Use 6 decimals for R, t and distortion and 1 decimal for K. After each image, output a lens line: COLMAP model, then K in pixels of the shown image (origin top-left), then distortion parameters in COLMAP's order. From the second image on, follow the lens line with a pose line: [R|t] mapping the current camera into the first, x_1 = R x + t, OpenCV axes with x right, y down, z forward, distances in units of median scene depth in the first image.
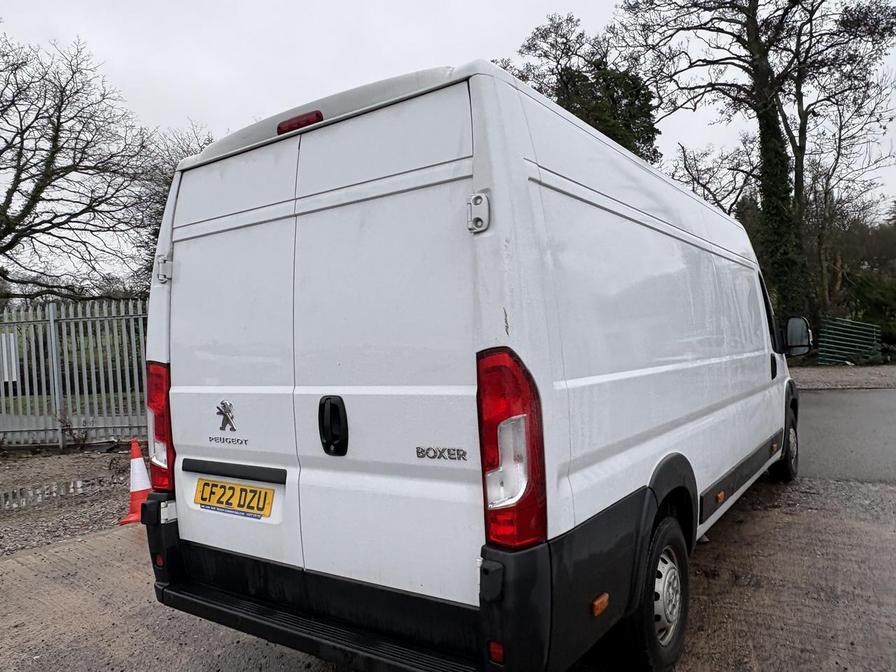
lens RADIAL K [[655.7, 0, 445.5], [0, 655.7, 328.7], [0, 0, 1]] dist [-0.011864, 0.013436]
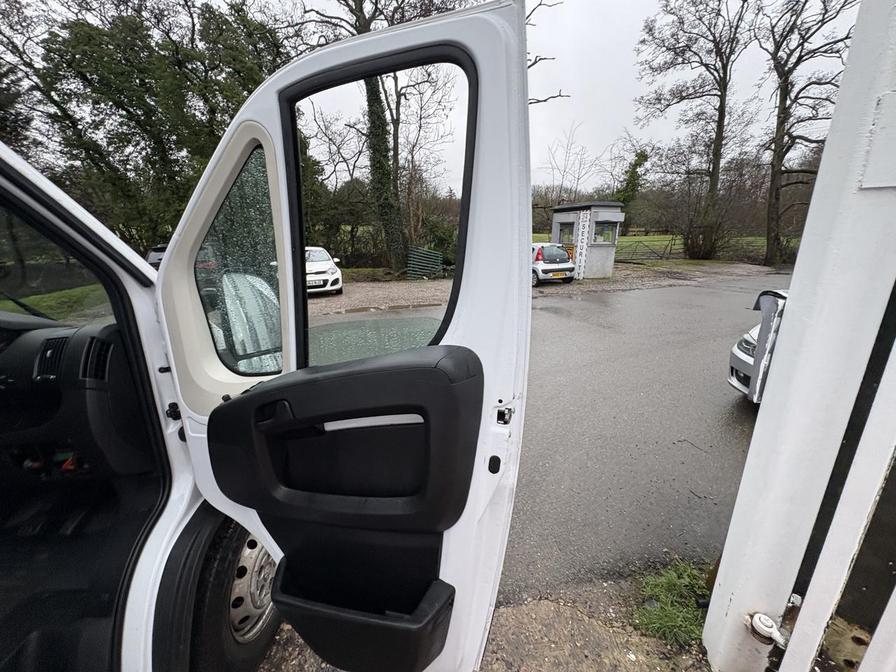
lens RADIAL K [[357.0, 0, 453.1], [0, 357.0, 336.3], [0, 0, 1]] dist [-0.001505, 0.000605]
pose [[0.815698, -0.114463, 0.567040, 1.139081], [-0.024537, 0.972500, 0.231607, -0.067036], [-0.577957, -0.202835, 0.790458, 1.717792]]
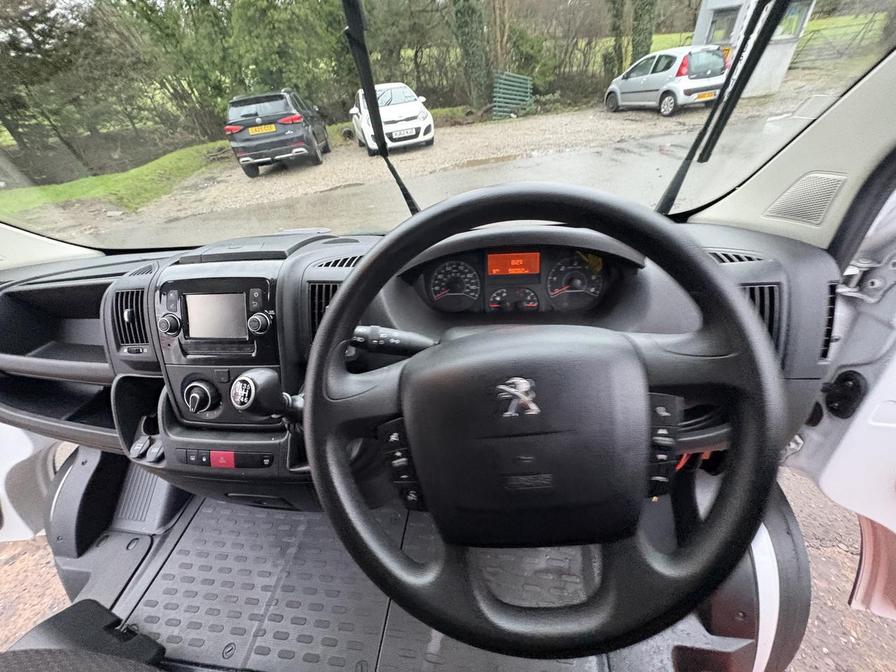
lens RADIAL K [[357.0, 0, 453.0], [0, 357.0, 337.8], [0, 0, 1]] dist [-0.001505, 0.000605]
pose [[0.881371, -0.315557, 0.351581, 0.840331], [0.056743, 0.809527, 0.584334, -0.067064], [-0.469006, -0.495065, 0.731399, 2.135447]]
